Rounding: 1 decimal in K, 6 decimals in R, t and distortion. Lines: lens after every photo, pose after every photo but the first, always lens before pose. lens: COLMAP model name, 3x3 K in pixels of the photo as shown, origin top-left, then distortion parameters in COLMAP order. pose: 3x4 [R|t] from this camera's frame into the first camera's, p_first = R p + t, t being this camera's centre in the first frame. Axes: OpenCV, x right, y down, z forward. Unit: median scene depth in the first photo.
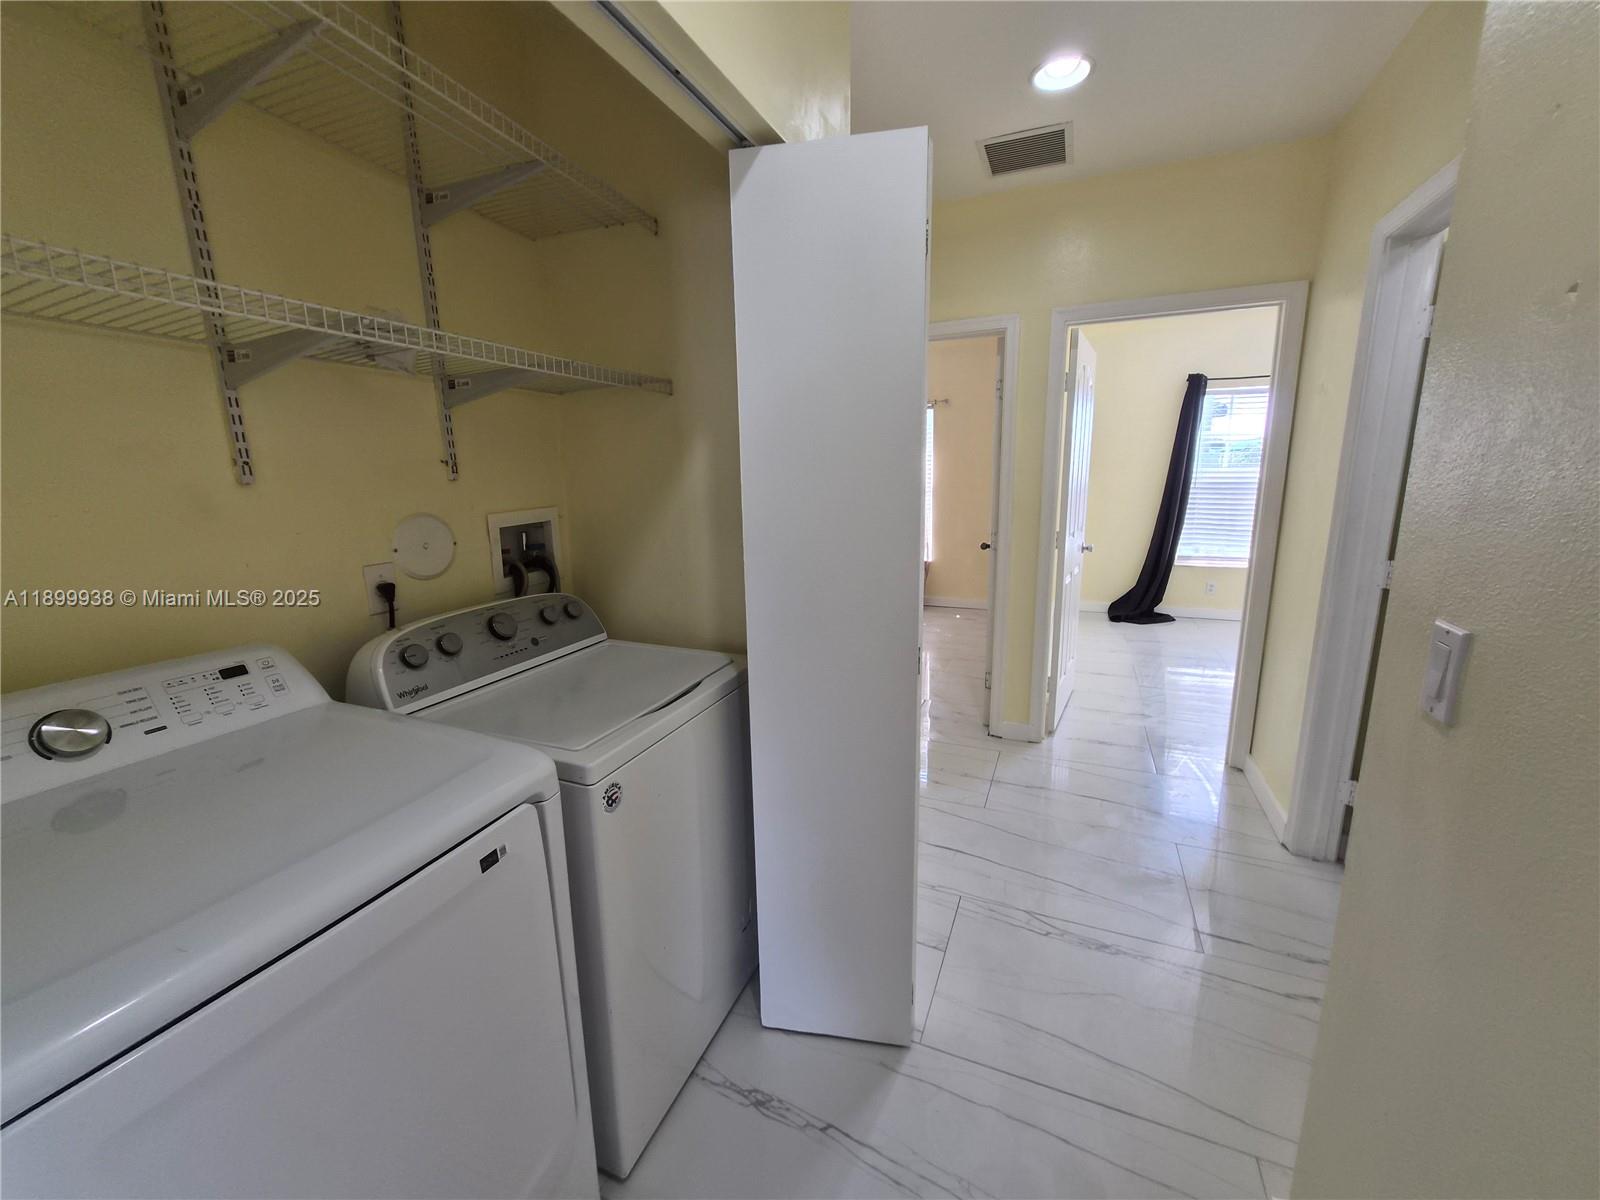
lens RADIAL K [[631.9, 0, 796.7], [0, 631.9, 602.6], [0, 0, 1]] dist [0.000314, -0.000321]
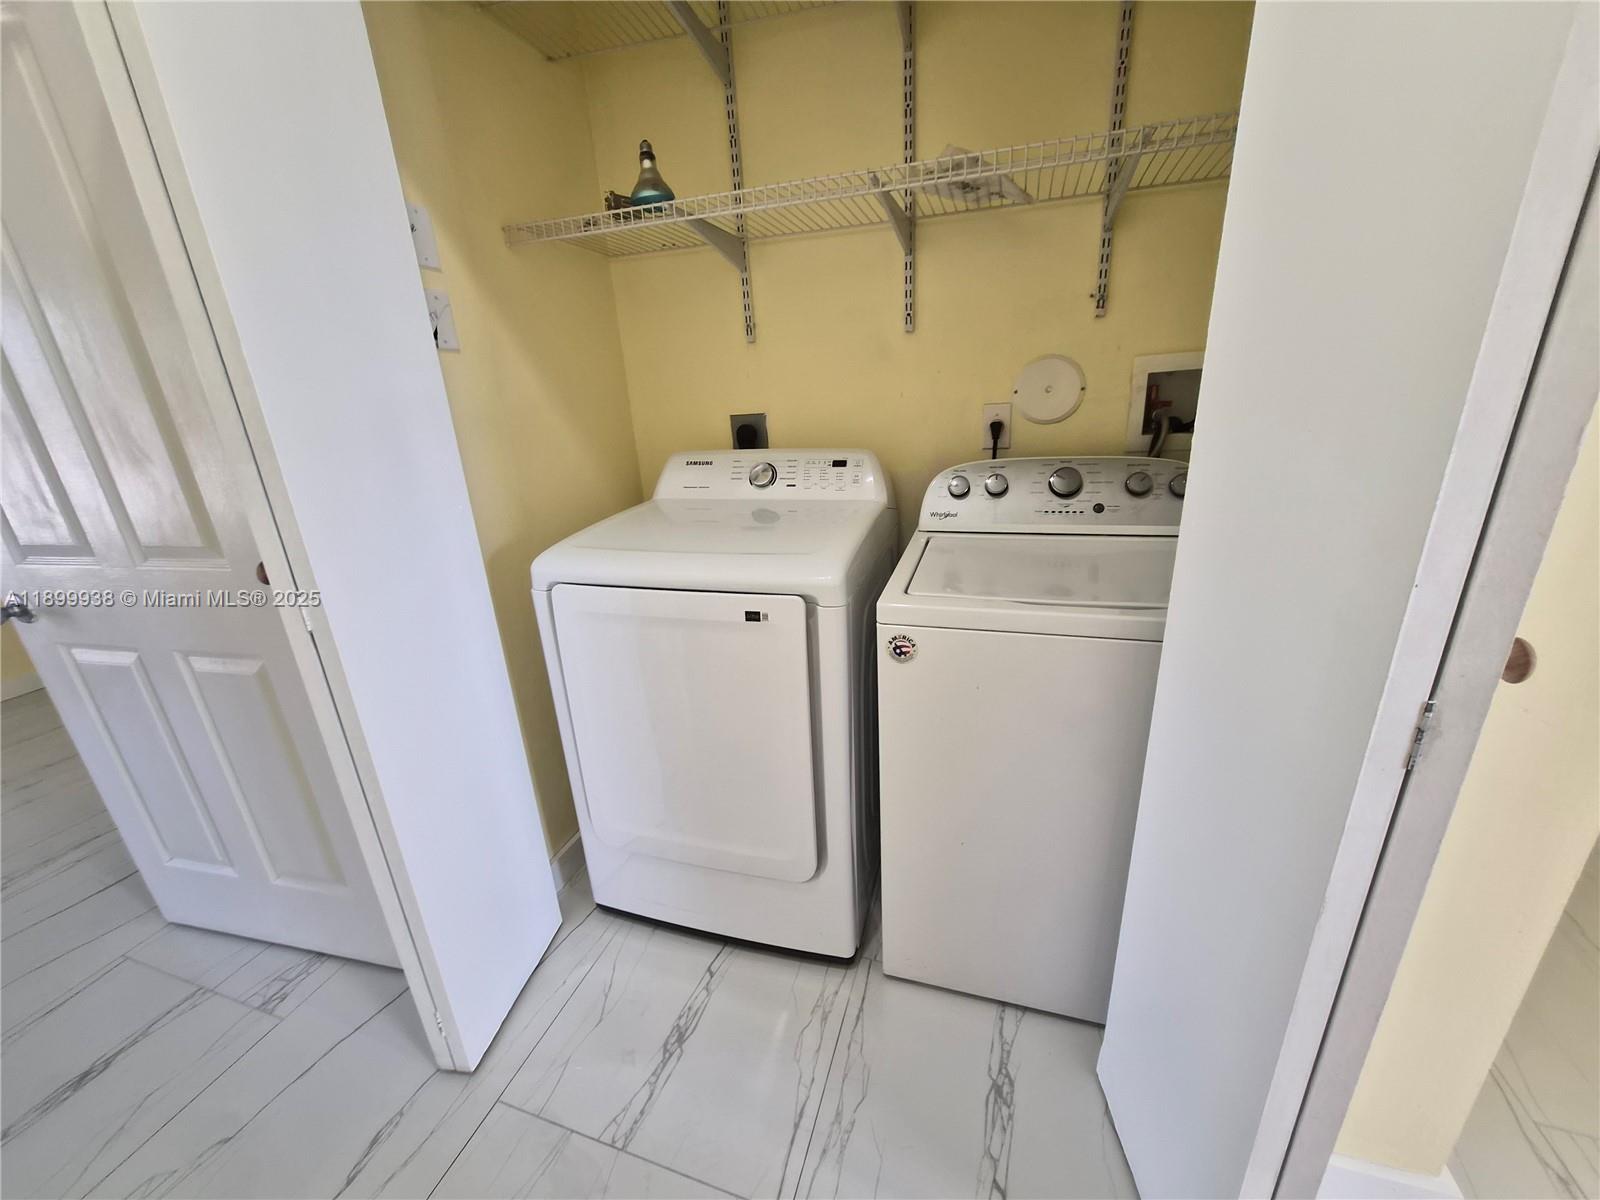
lens RADIAL K [[631.9, 0, 796.7], [0, 631.9, 602.6], [0, 0, 1]] dist [0.000314, -0.000321]
pose [[0.082879, 0.350989, -0.932704, 0.477094], [-0.148957, 0.929773, 0.336650, -0.056642], [0.985364, 0.111032, 0.129341, 0.553873]]
